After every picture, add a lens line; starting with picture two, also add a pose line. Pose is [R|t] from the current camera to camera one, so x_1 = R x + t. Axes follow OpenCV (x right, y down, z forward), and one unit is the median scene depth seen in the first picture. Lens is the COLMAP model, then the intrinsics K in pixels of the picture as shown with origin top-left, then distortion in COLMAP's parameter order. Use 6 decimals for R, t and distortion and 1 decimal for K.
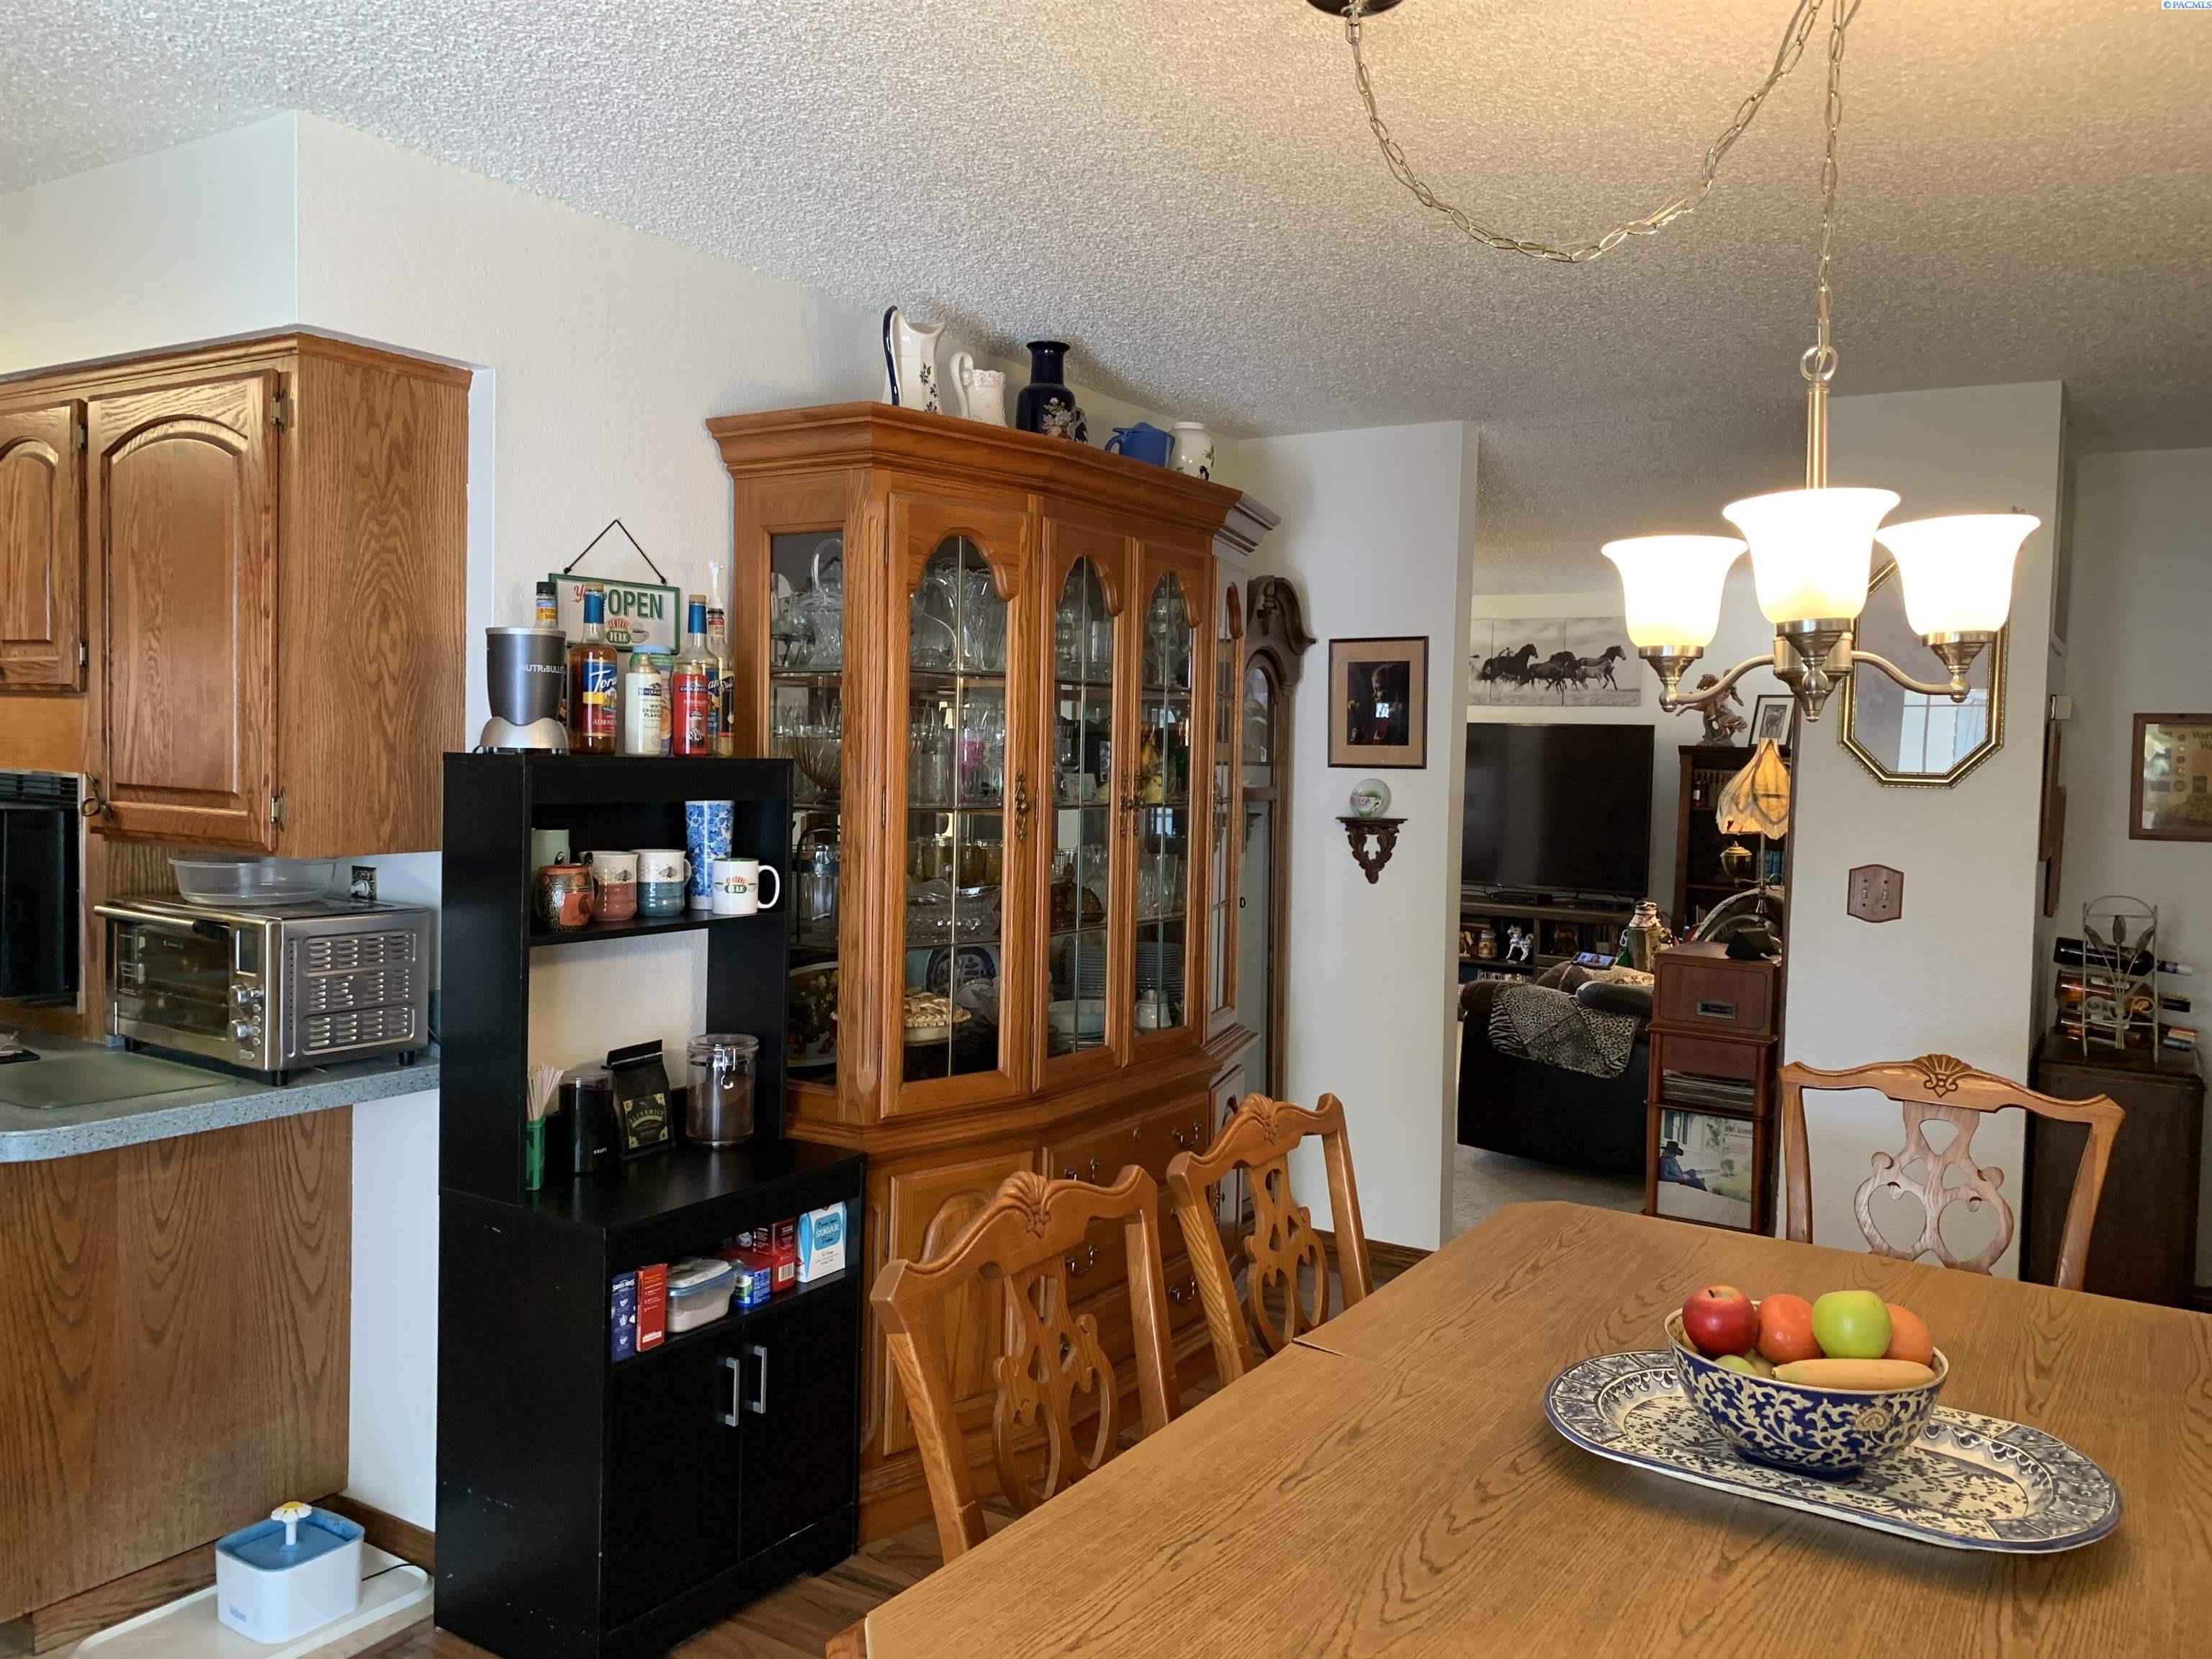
lens RADIAL K [[1713.4, 0, 1095.0], [0, 1713.4, 806.4], [0, 0, 1]] dist [0.030353, -0.027675]
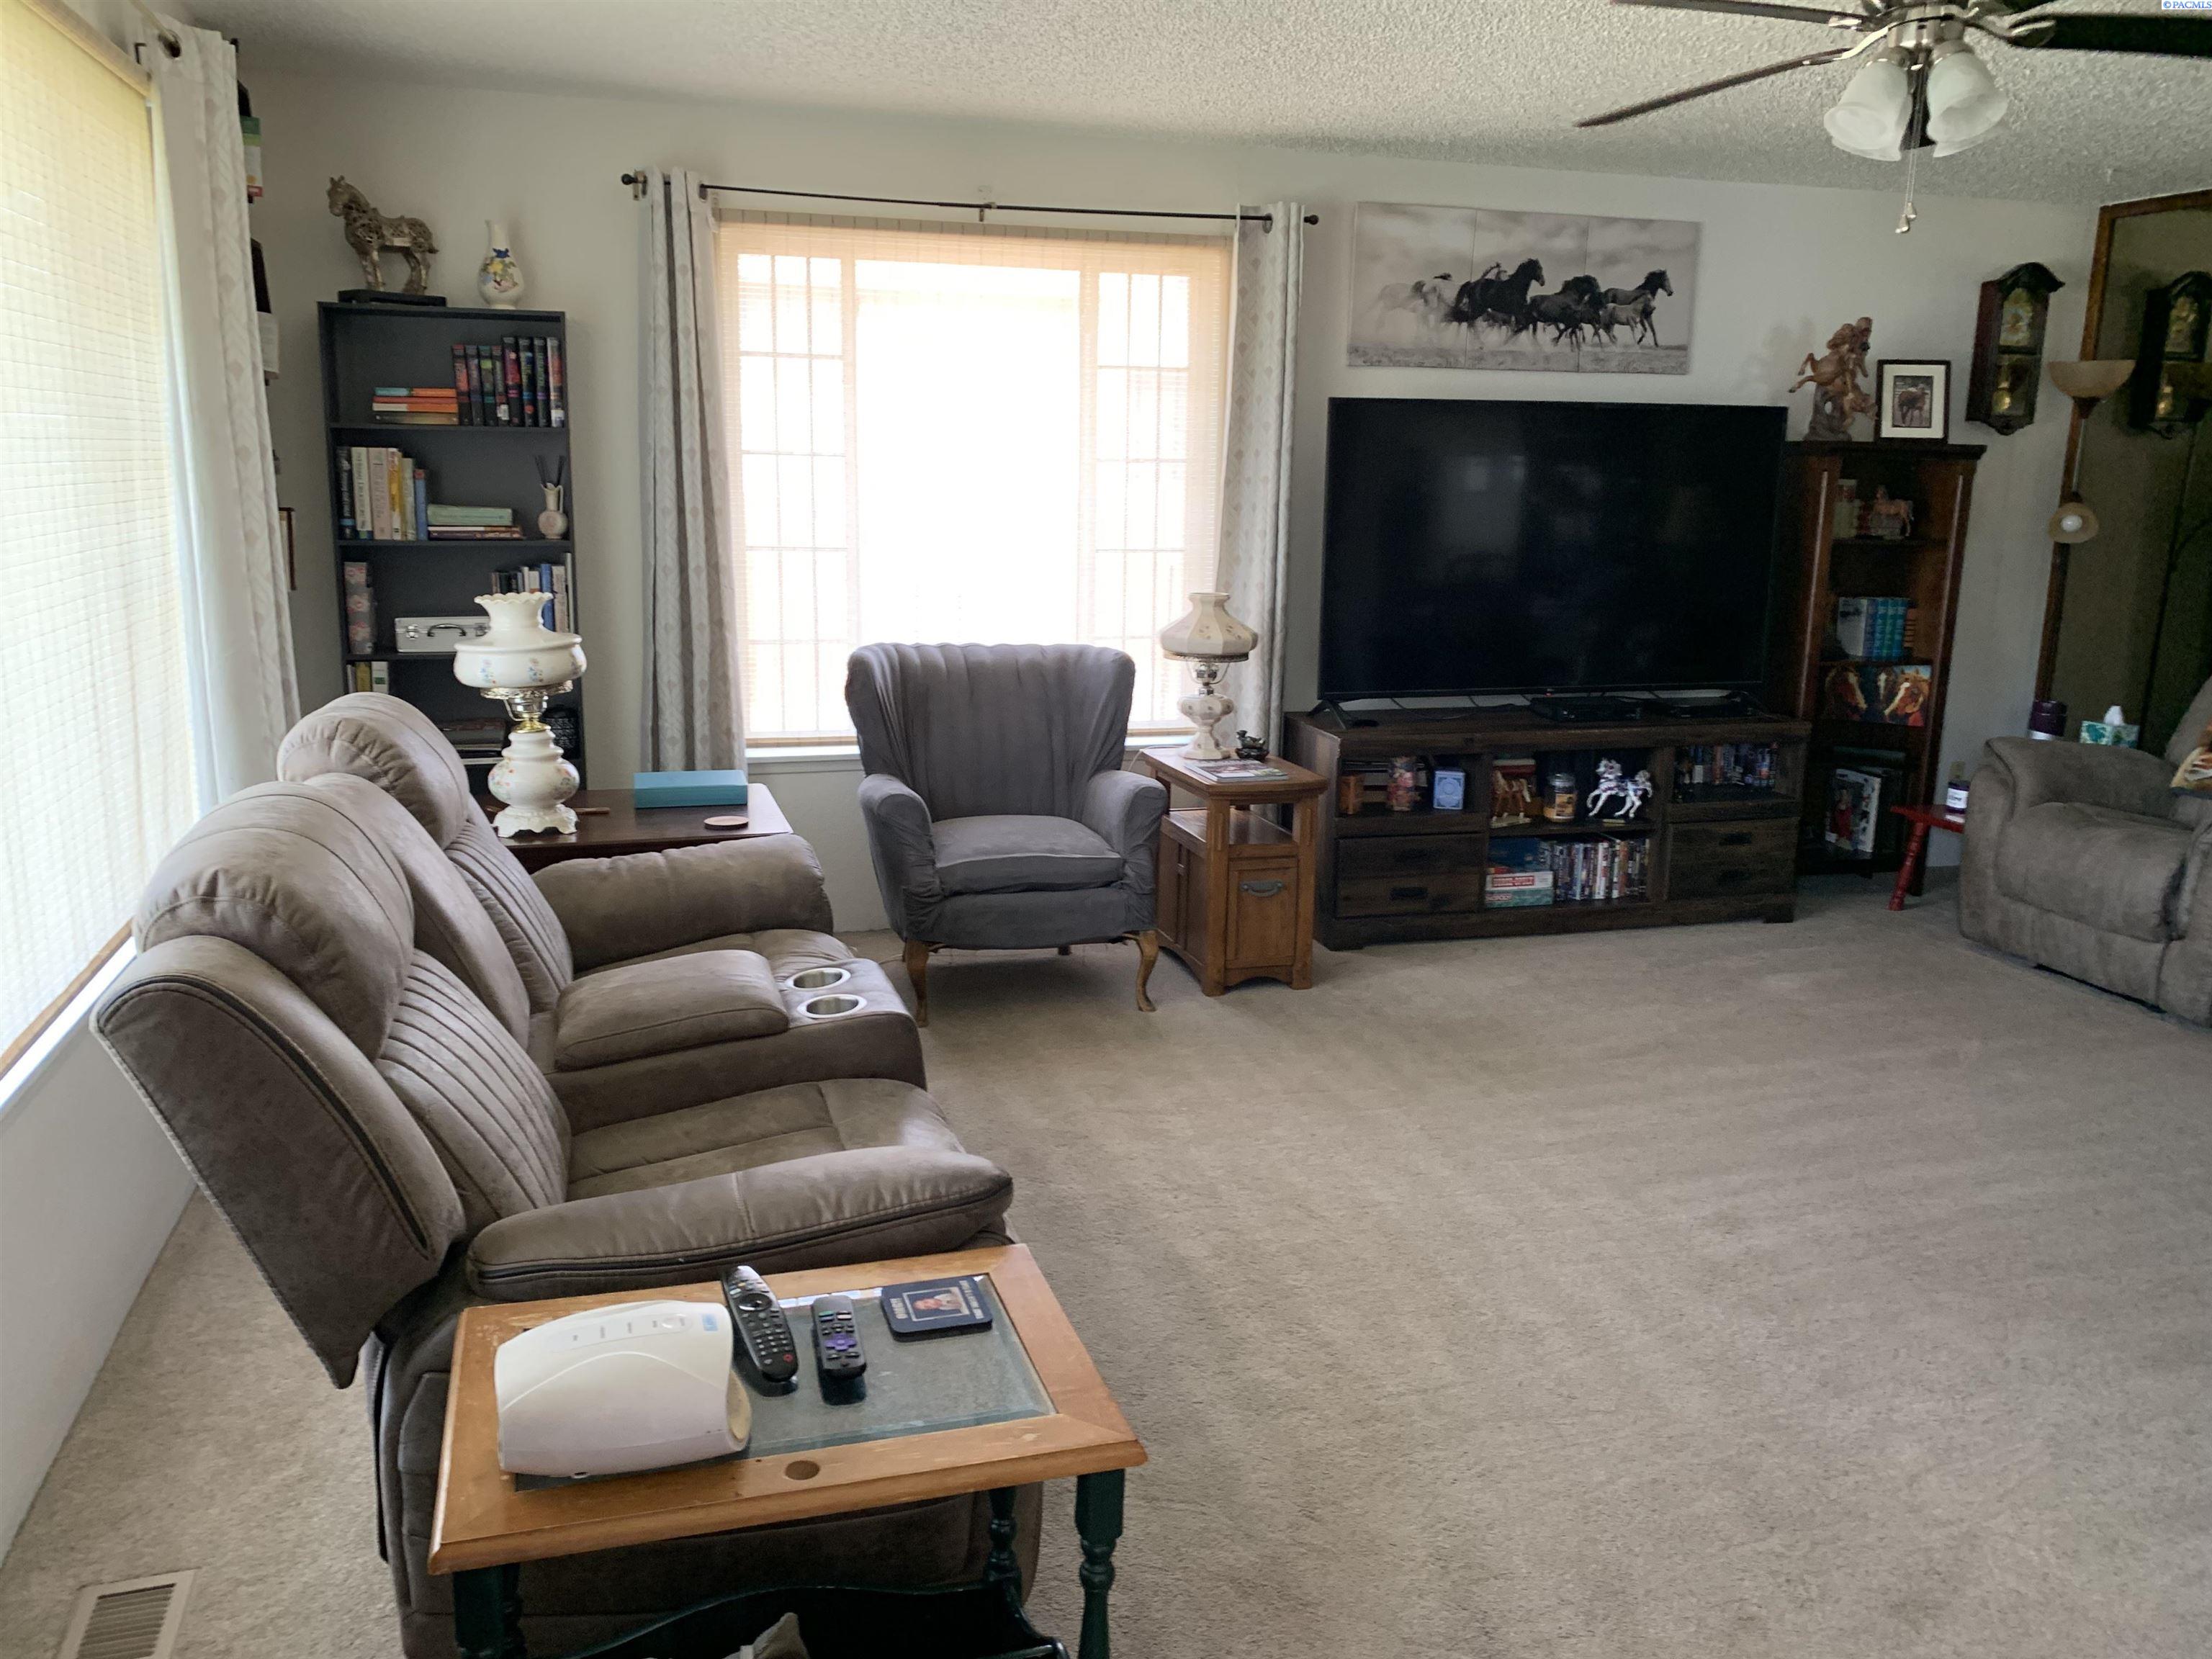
lens RADIAL K [[1713.4, 0, 1105.2], [0, 1713.4, 777.8], [0, 0, 1]] dist [0.030353, -0.027675]
pose [[0.659216, -0.153400, 0.736140, -0.286325], [0.028011, 0.983300, 0.179821, -0.032400], [-0.751432, -0.097921, 0.652504, 0.722904]]
